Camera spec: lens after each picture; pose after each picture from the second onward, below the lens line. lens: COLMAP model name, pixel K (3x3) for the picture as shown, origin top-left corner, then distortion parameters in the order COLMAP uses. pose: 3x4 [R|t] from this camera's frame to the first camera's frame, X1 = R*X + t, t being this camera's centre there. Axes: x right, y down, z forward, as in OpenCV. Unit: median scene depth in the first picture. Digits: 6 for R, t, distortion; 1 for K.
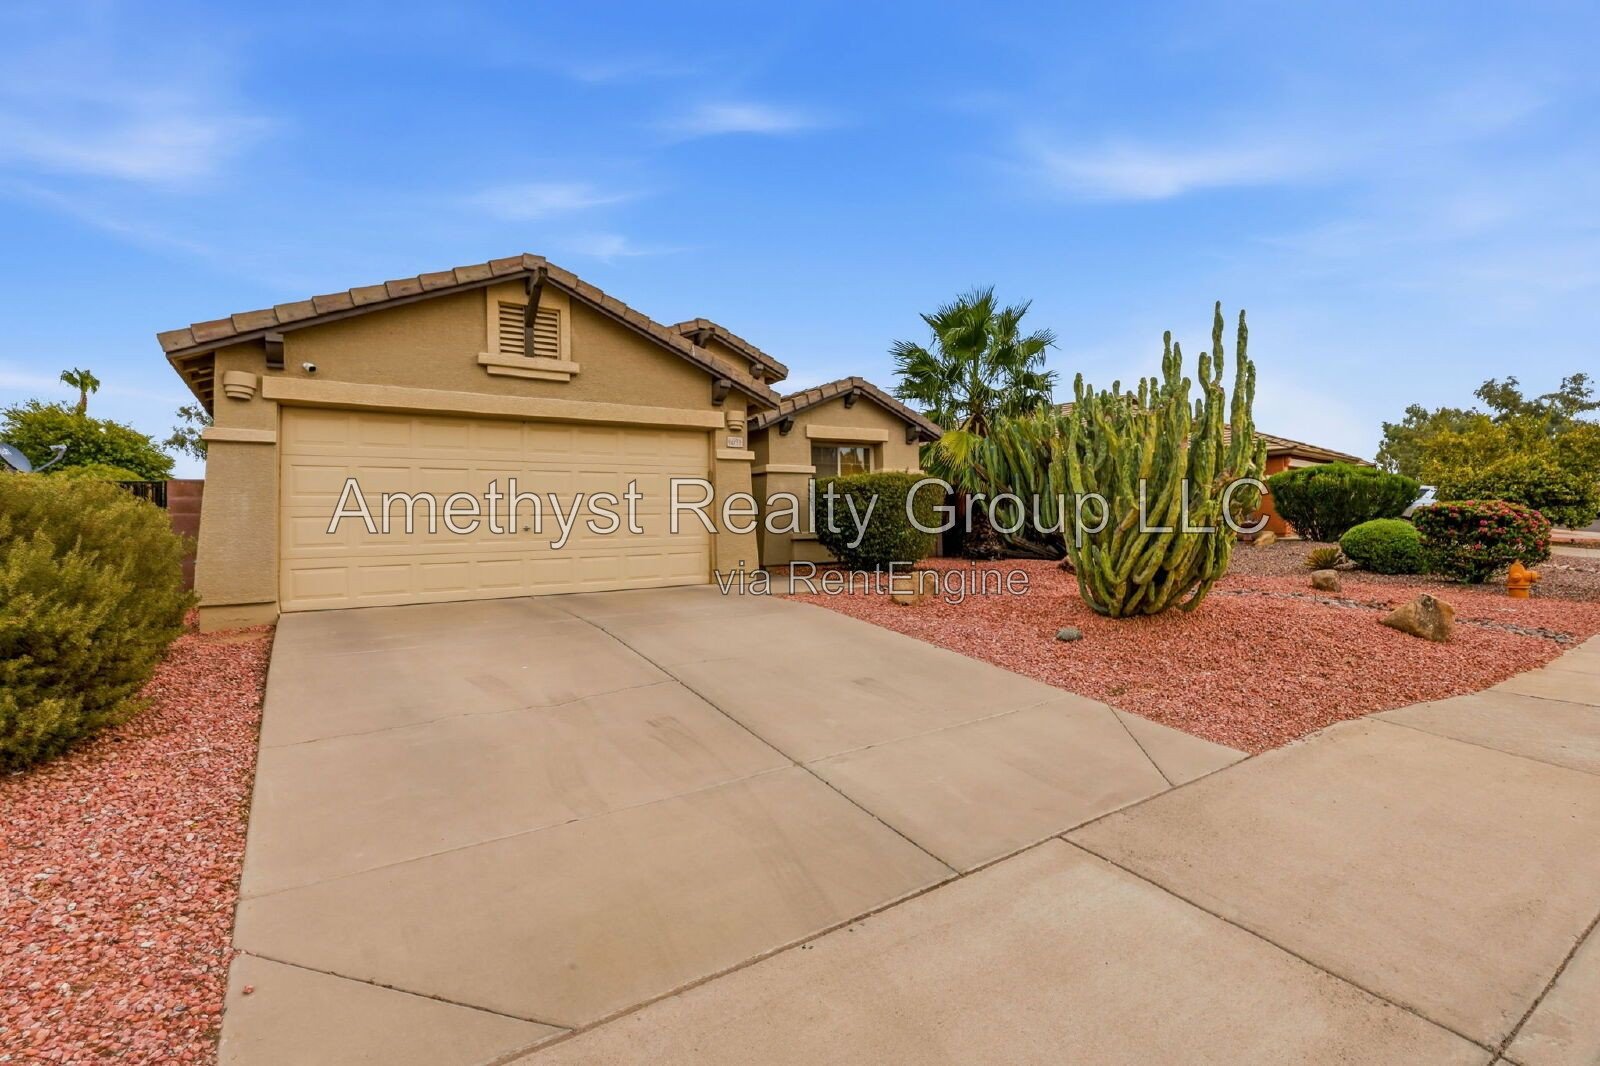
lens RADIAL K [[745.2, 0, 806.3], [0, 745.2, 518.1], [0, 0, 1]] dist [-0.001145, -0.000032]
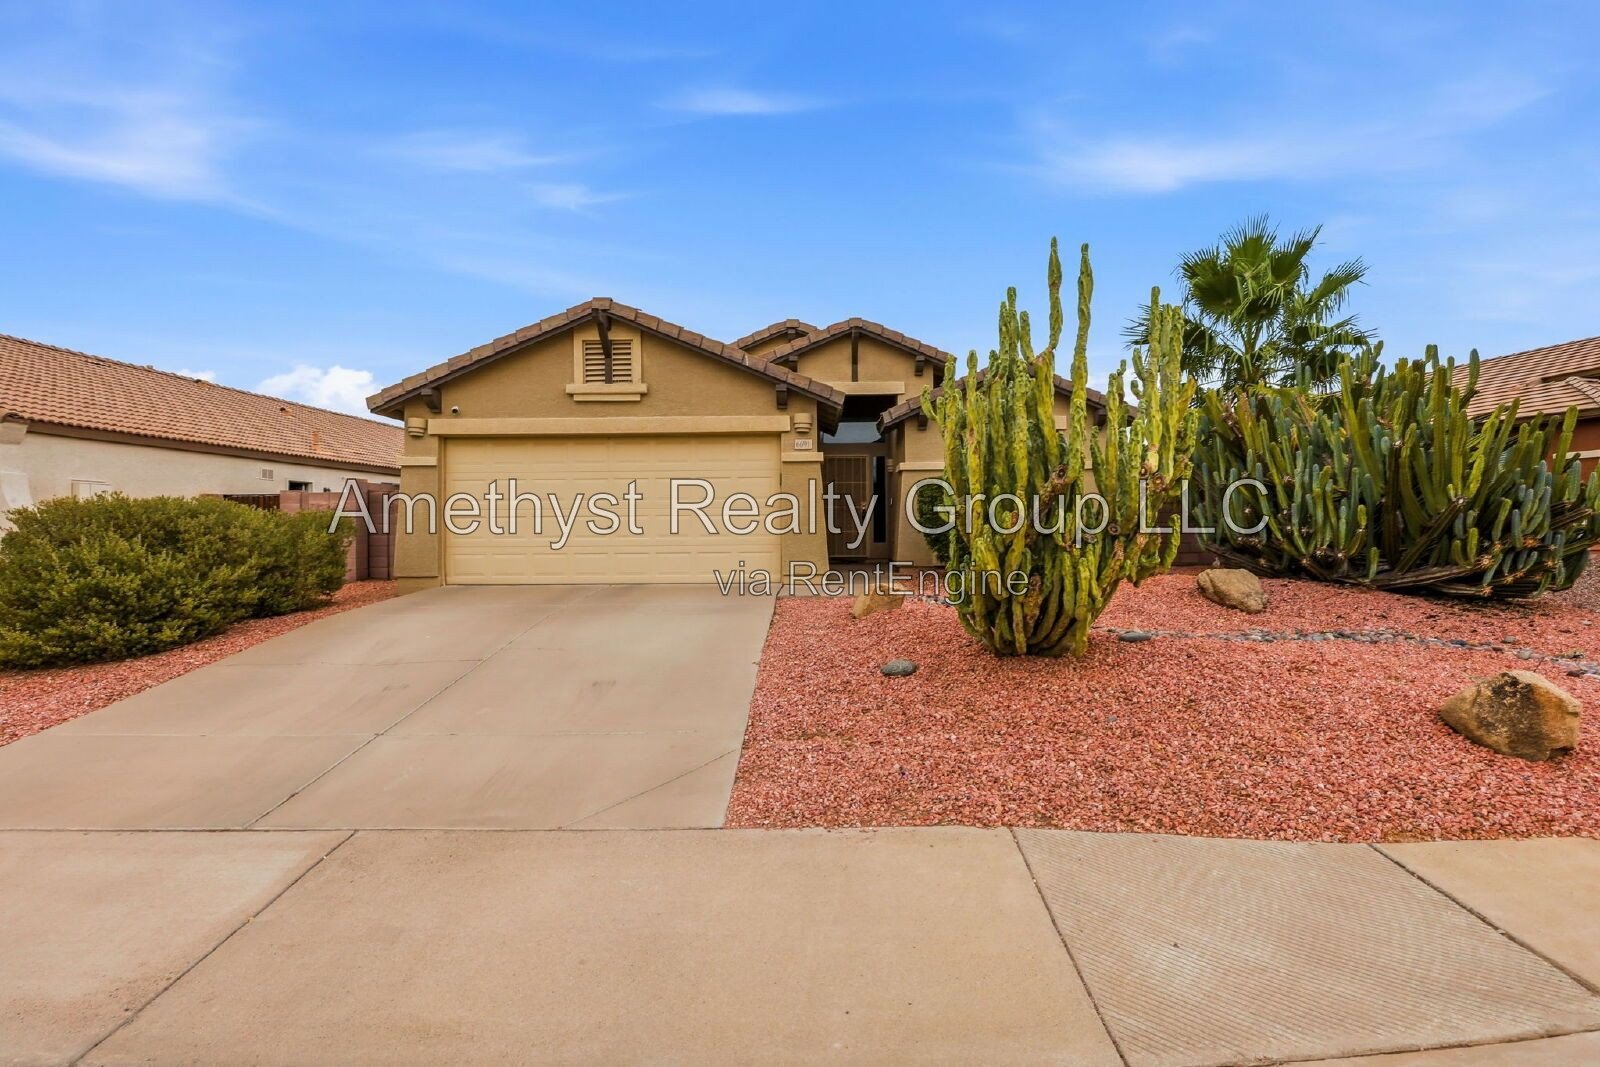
lens RADIAL K [[756.5, 0, 802.2], [0, 756.5, 525.6], [0, 0, 1]] dist [-0.021178, 0.000099]
pose [[0.818492, 0.015362, -0.574313, 0.596377], [-0.003565, 0.999759, 0.021662, -0.017173], [0.574508, -0.015683, 0.818349, 0.195028]]
